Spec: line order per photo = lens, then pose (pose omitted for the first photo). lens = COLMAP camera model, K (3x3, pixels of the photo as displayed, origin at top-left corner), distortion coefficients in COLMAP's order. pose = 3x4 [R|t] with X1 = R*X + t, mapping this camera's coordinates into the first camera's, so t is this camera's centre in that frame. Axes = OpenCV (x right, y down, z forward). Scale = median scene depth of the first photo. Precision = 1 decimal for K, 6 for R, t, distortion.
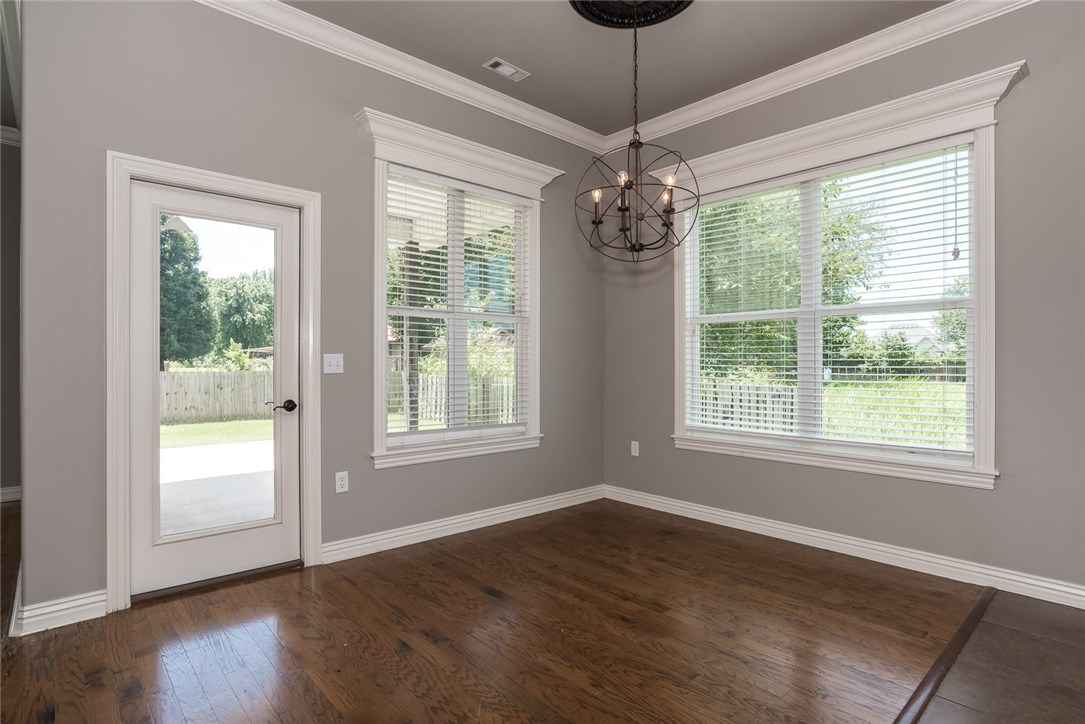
lens RADIAL K [[564.1, 0, 573.2], [0, 564.1, 364.5], [0, 0, 1]] dist [-0.036721, -0.000031]
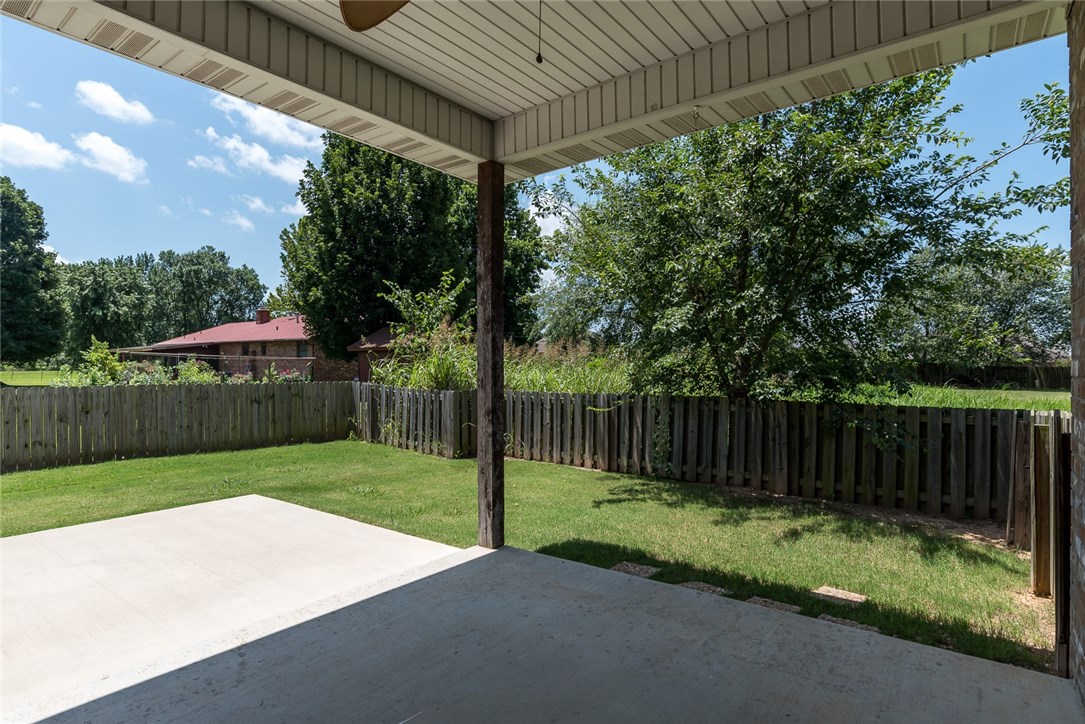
lens RADIAL K [[558.2, 0, 544.8], [0, 558.2, 366.5], [0, 0, 1]] dist [-0.044739, 0.014989]
pose [[0.988285, 0.001221, 0.152613, -0.079557], [-0.001503, 0.999997, 0.001734, -0.004694], [-0.152610, -0.001943, 0.988285, 0.113940]]
